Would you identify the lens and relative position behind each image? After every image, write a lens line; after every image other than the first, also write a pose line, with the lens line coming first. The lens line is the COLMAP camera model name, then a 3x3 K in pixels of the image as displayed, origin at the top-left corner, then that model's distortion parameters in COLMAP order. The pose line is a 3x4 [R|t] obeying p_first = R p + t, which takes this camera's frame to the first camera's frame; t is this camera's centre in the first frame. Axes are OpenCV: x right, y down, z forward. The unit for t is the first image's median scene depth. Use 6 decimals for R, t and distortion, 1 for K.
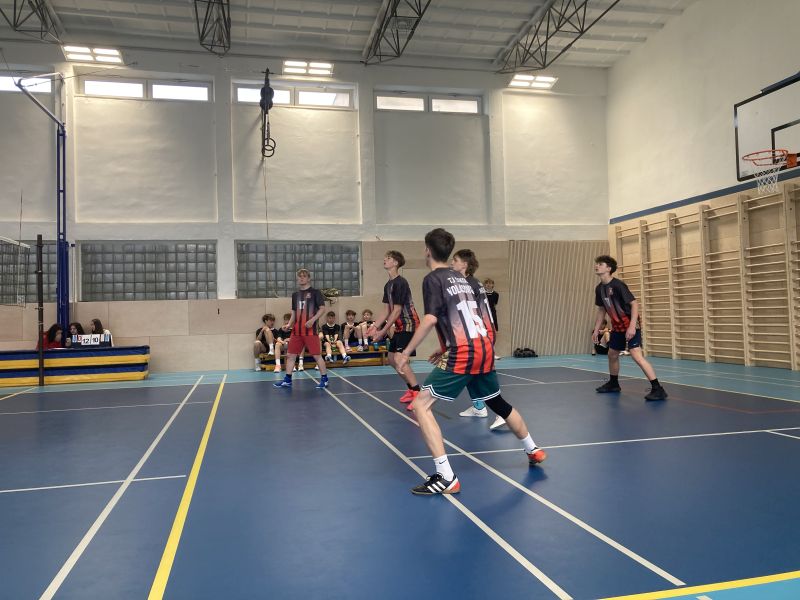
lens RADIAL K [[658.4, 0, 399.3], [0, 658.4, 288.7], [0, 0, 1]] dist [0.027939, -0.008777]
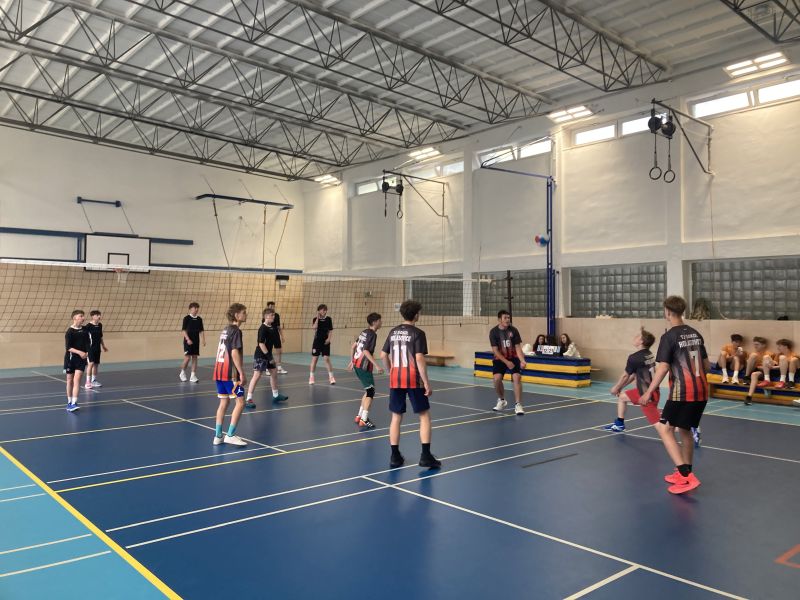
lens RADIAL K [[659.4, 0, 395.9], [0, 659.4, 296.0], [0, 0, 1]] dist [0.016678, -0.001727]
pose [[0.450514, 0.011184, -0.892699, 0.456631], [0.027987, 0.999253, 0.026643, -0.058844], [0.892331, -0.036987, 0.449864, 0.152379]]
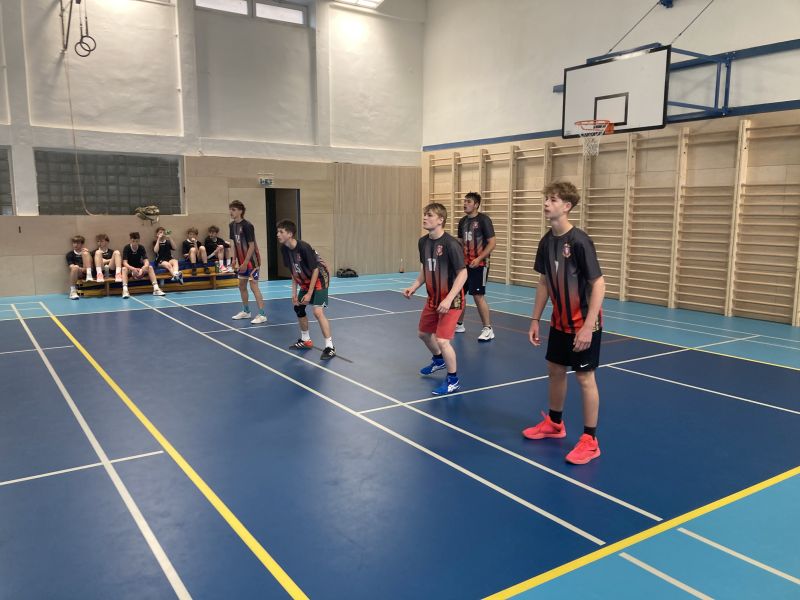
lens RADIAL K [[653.9, 0, 391.7], [0, 653.9, 298.5], [0, 0, 1]] dist [0.022122, -0.010777]
pose [[0.938905, -0.015432, 0.343830, -0.107171], [-0.045452, 0.984685, 0.168313, -0.044686], [-0.341162, -0.173658, 0.923824, 0.002772]]
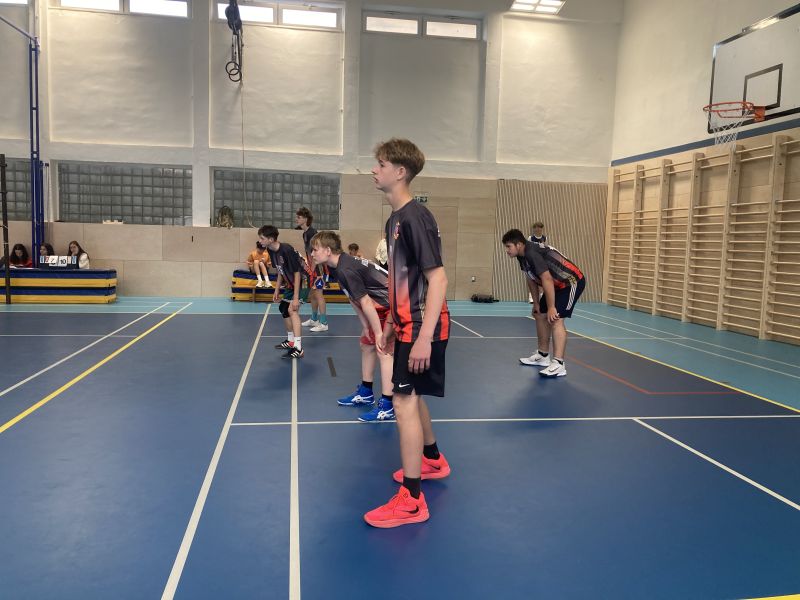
lens RADIAL K [[659.4, 0, 395.9], [0, 659.4, 296.0], [0, 0, 1]] dist [0.016678, -0.001727]
pose [[0.995205, 0.061719, -0.075877, 0.111768], [-0.051539, 0.990241, 0.129486, -0.024540], [0.083128, -0.124955, 0.988674, 0.028549]]
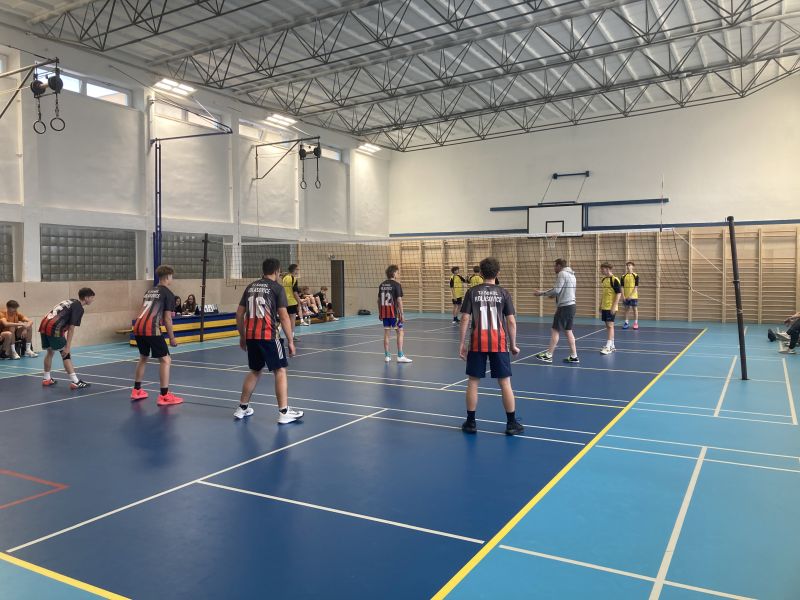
lens RADIAL K [[659.4, 0, 395.9], [0, 659.4, 296.0], [0, 0, 1]] dist [0.016678, -0.001727]
pose [[0.675000, -0.001312, 0.737816, -1.063633], [-0.048805, 0.997729, 0.046424, -0.028287], [-0.736202, -0.067346, 0.673403, -0.195028]]
